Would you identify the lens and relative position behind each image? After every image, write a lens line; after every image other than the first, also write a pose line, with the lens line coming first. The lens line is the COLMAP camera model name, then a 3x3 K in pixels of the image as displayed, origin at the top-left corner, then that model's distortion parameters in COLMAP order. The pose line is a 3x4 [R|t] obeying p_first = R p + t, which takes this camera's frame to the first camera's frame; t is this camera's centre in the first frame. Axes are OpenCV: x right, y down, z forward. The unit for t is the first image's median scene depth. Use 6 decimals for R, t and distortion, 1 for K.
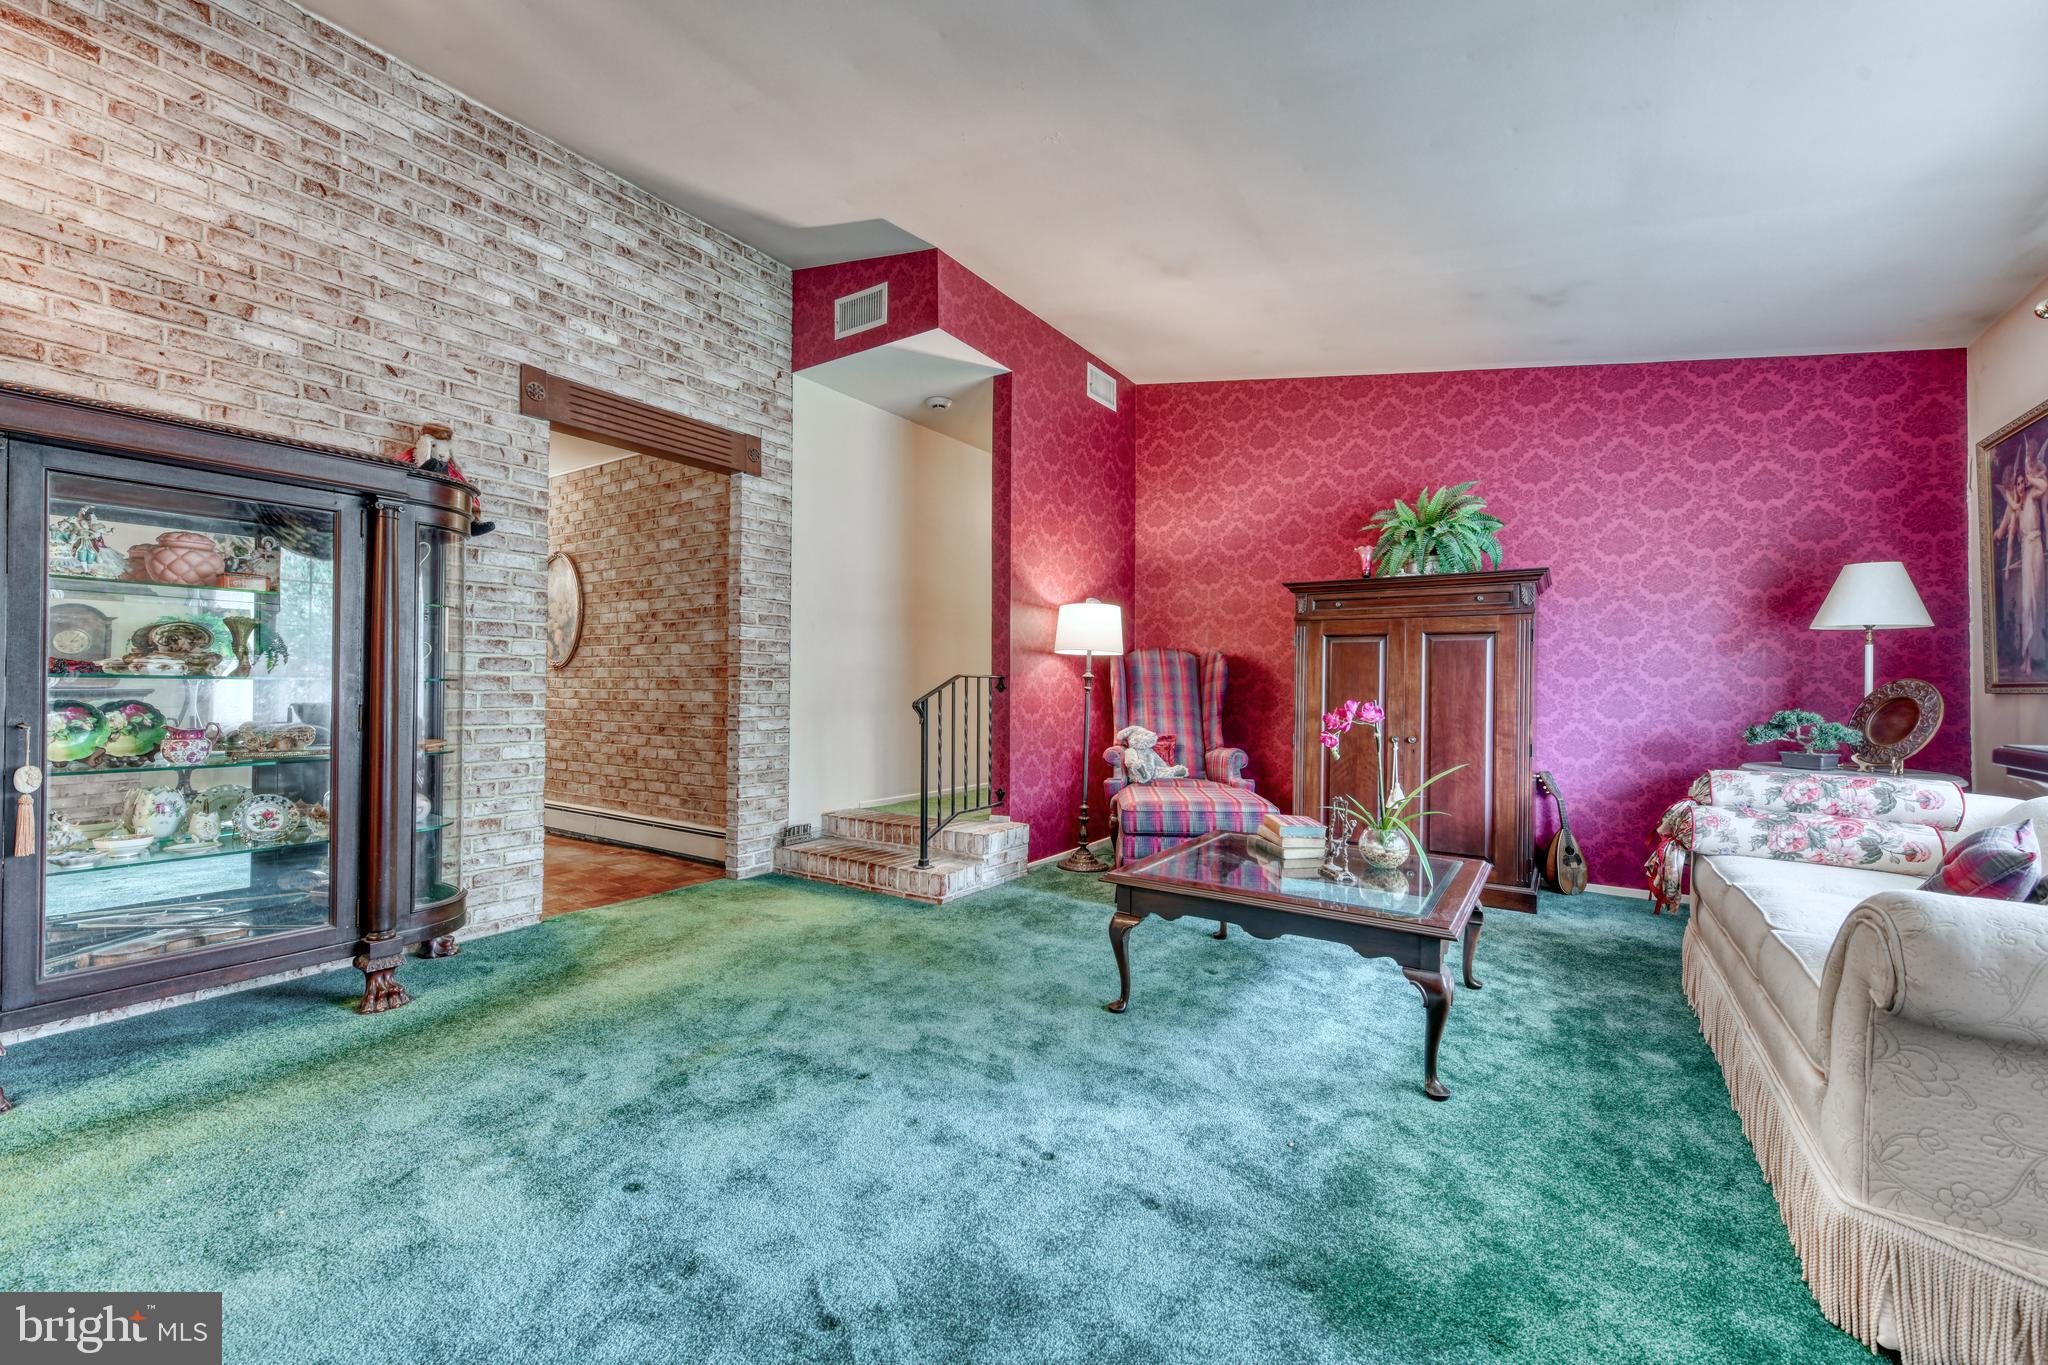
lens RADIAL K [[812.9, 0, 1029.1], [0, 812.9, 682.2], [0, 0, 1]] dist [0.003700, -0.000060]
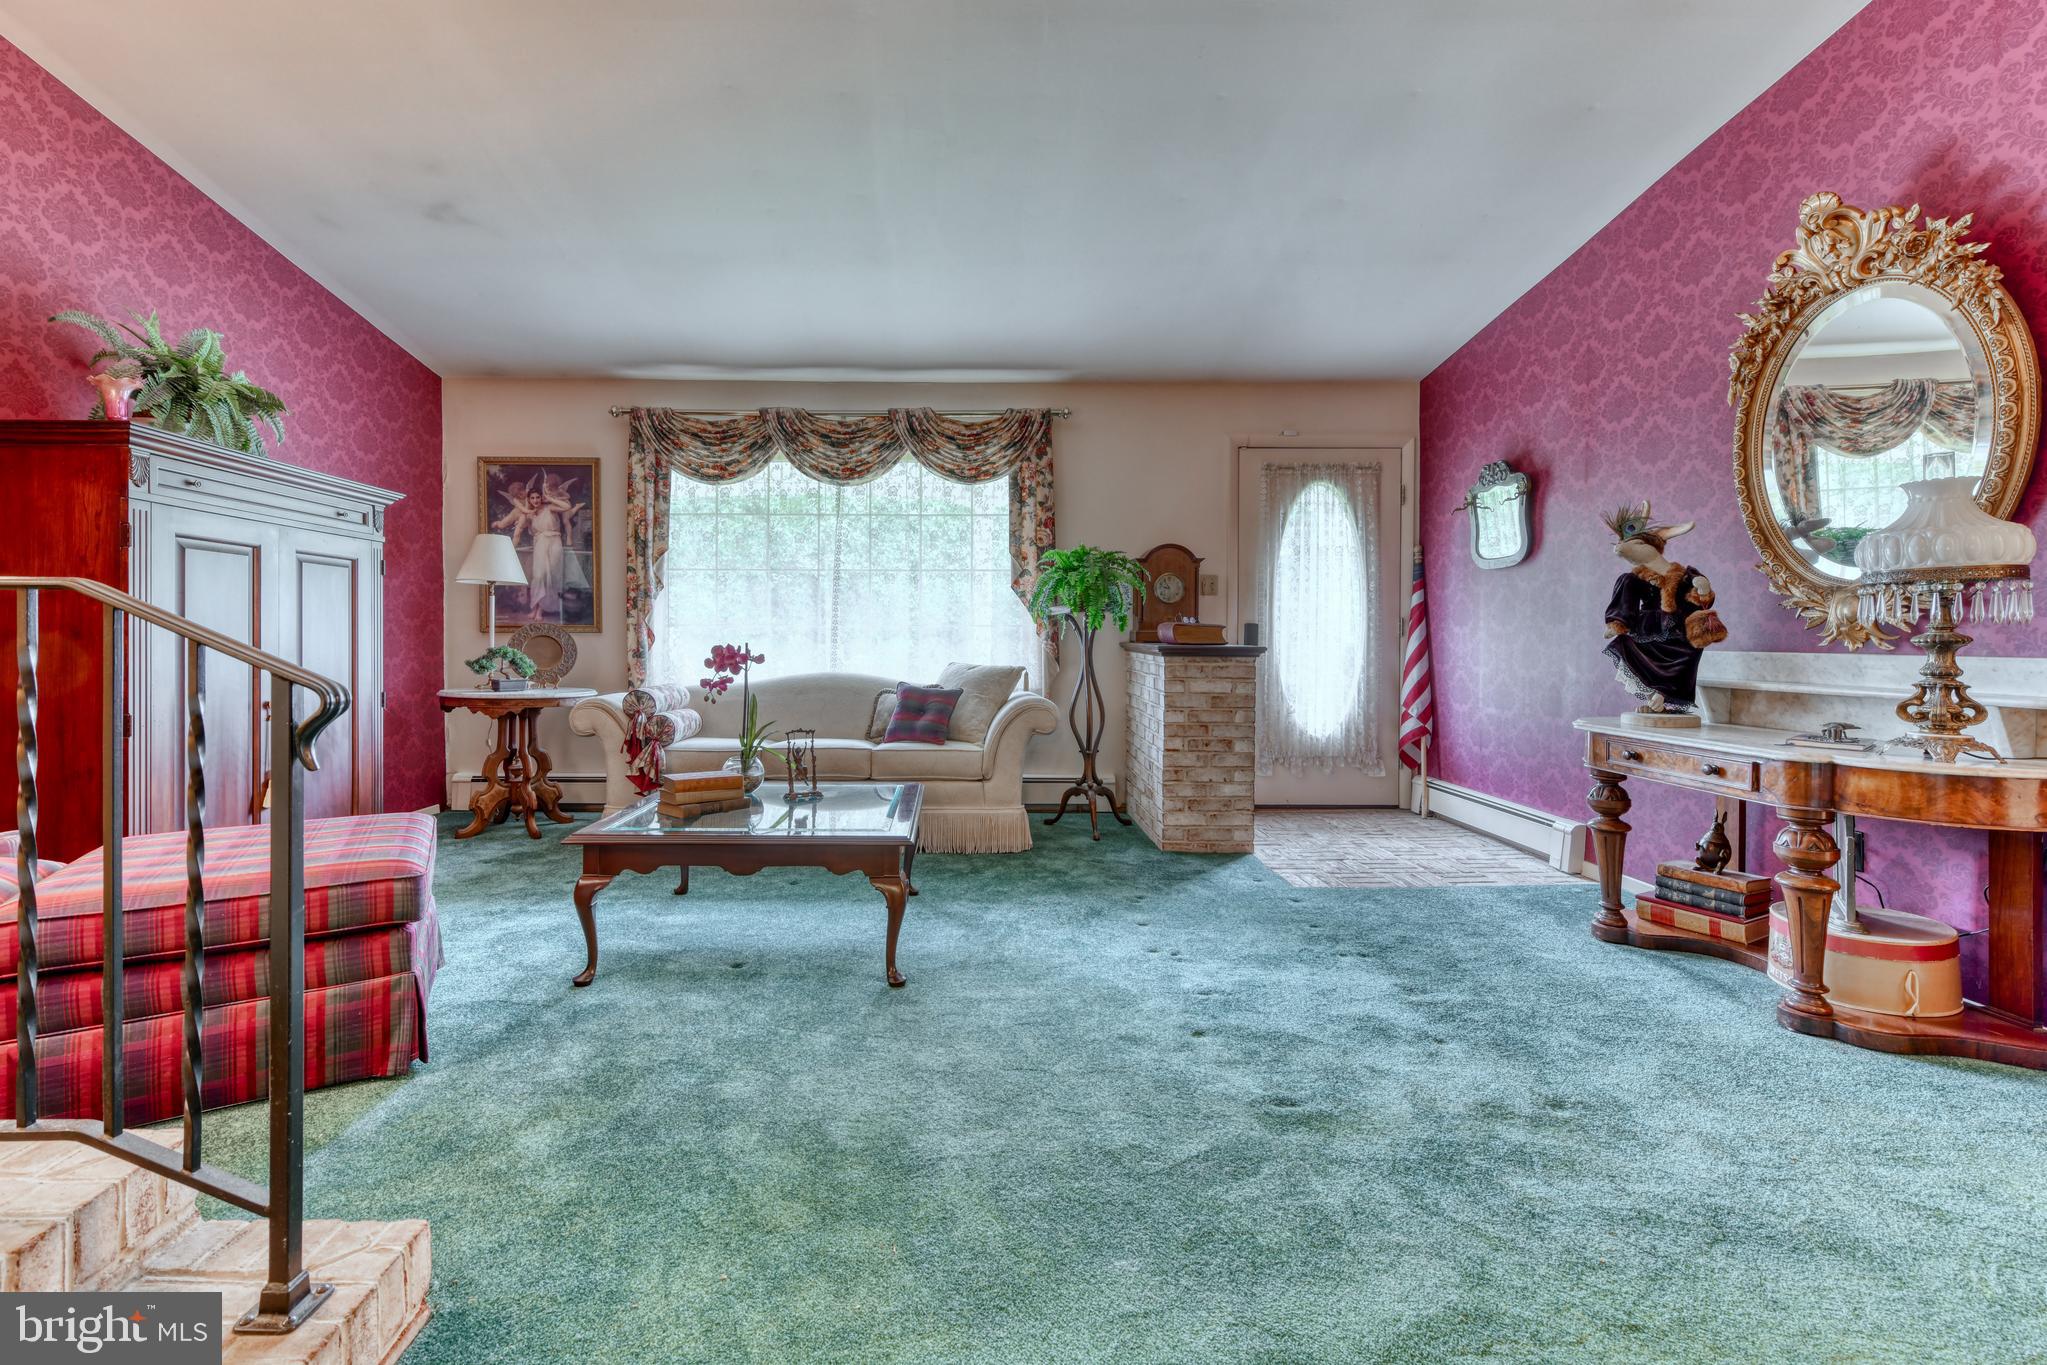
lens RADIAL K [[856.0, 0, 952.0], [0, 856.0, 643.3], [0, 0, 1]] dist [0.011469, -0.006324]
pose [[-0.553212, -0.018630, 0.832832, -0.380591], [-0.016561, 0.999798, 0.011364, 0.002439], [-0.832876, -0.007505, -0.553408, 0.779310]]
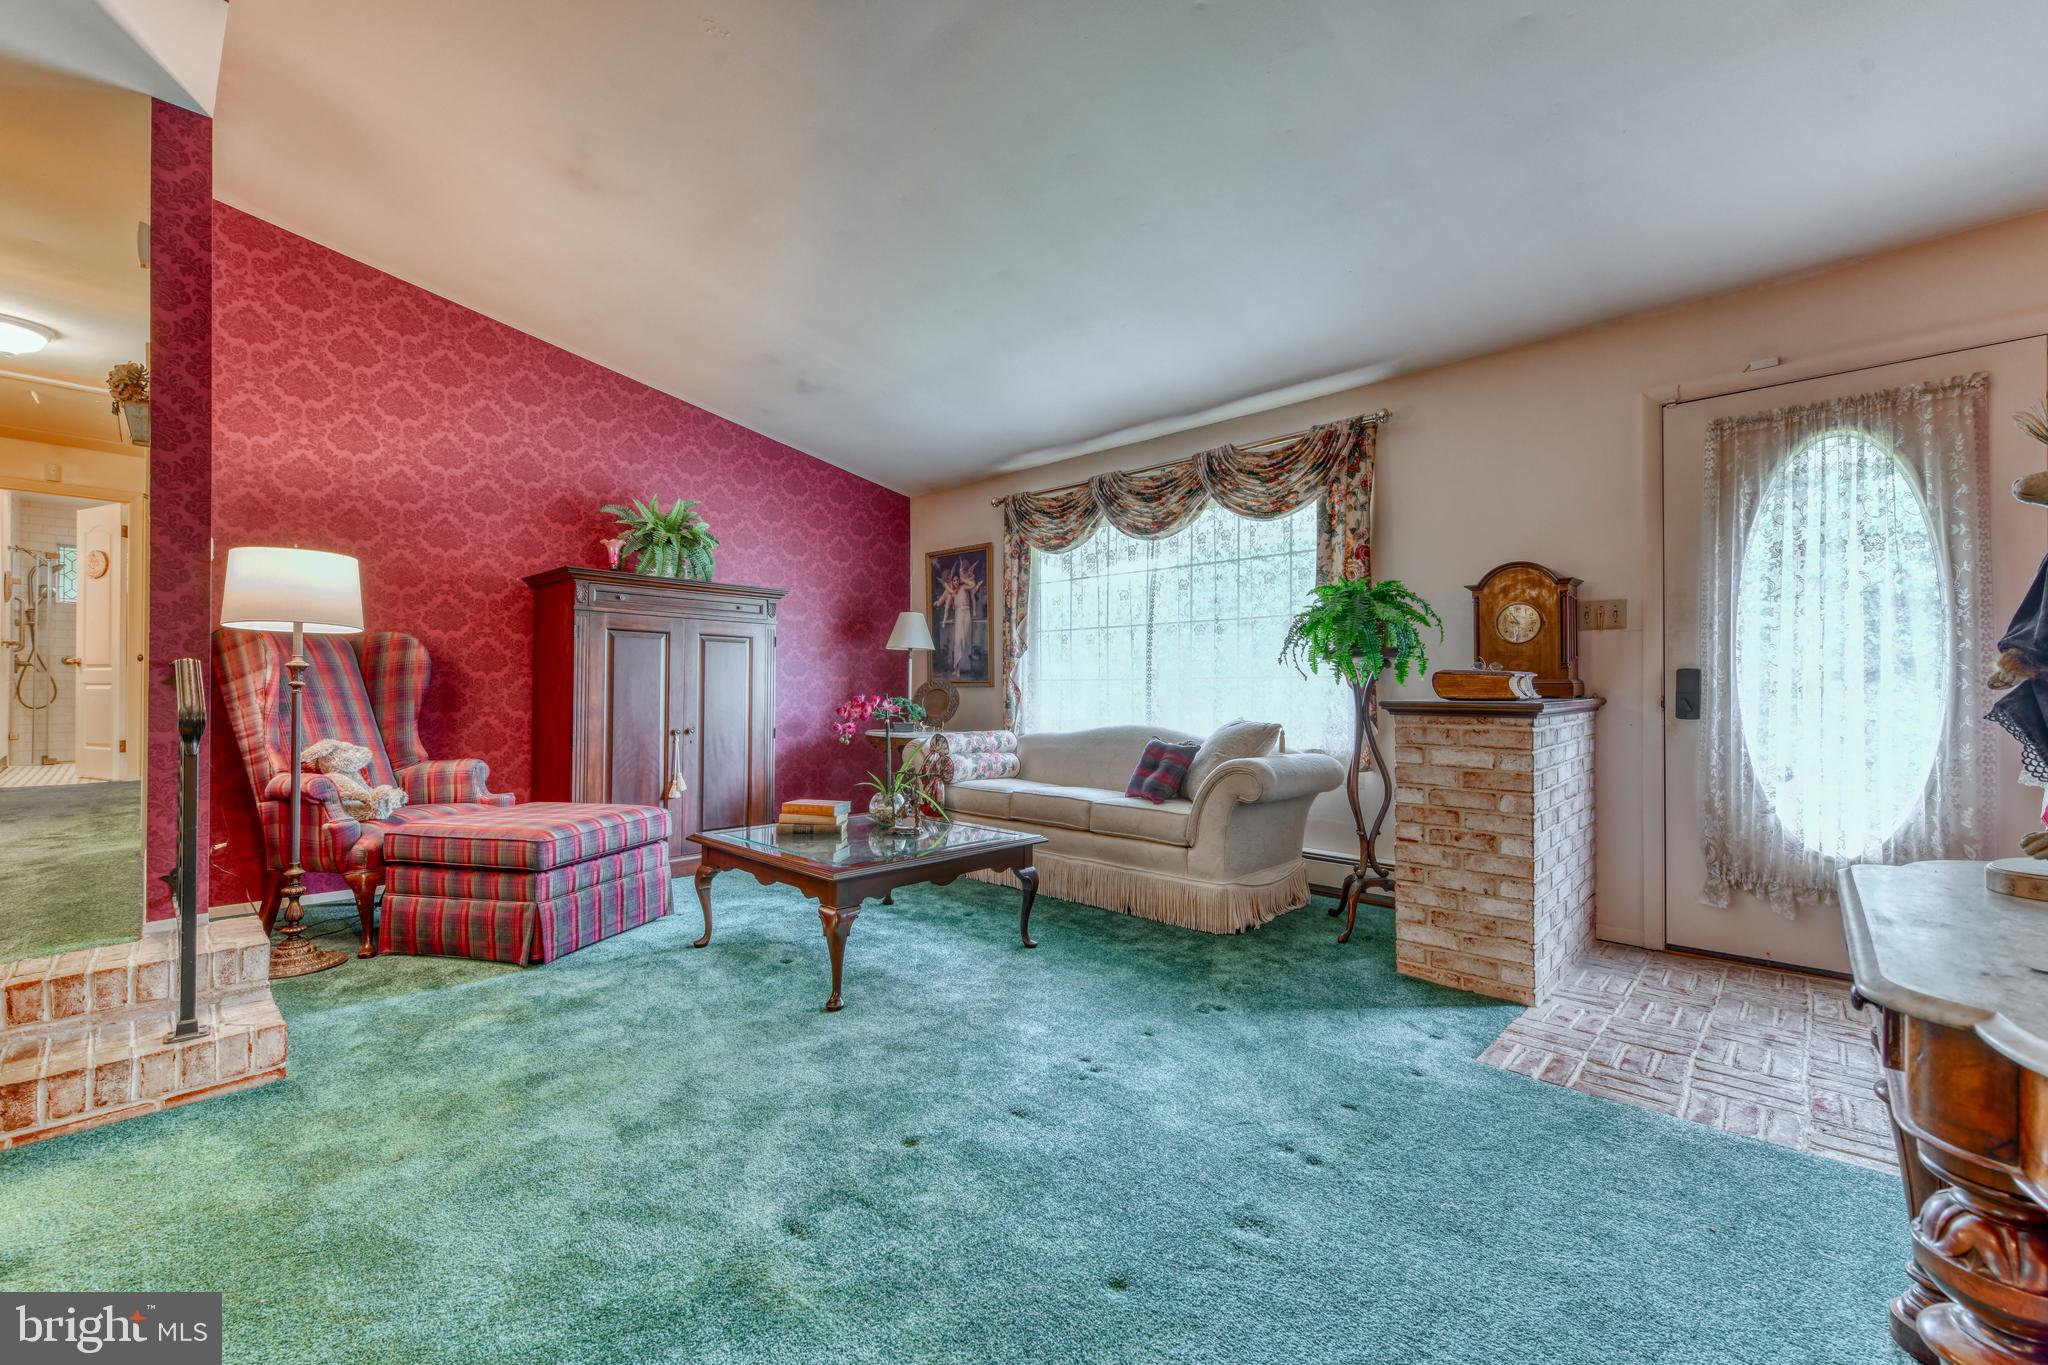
lens RADIAL K [[812.9, 0, 1029.1], [0, 812.9, 682.2], [0, 0, 1]] dist [0.003700, -0.000060]
pose [[0.162834, 0.000477, 0.986653, -0.438121], [-0.010489, 0.999944, 0.001248, -0.000780], [-0.986598, -0.010552, 0.162830, 0.314934]]
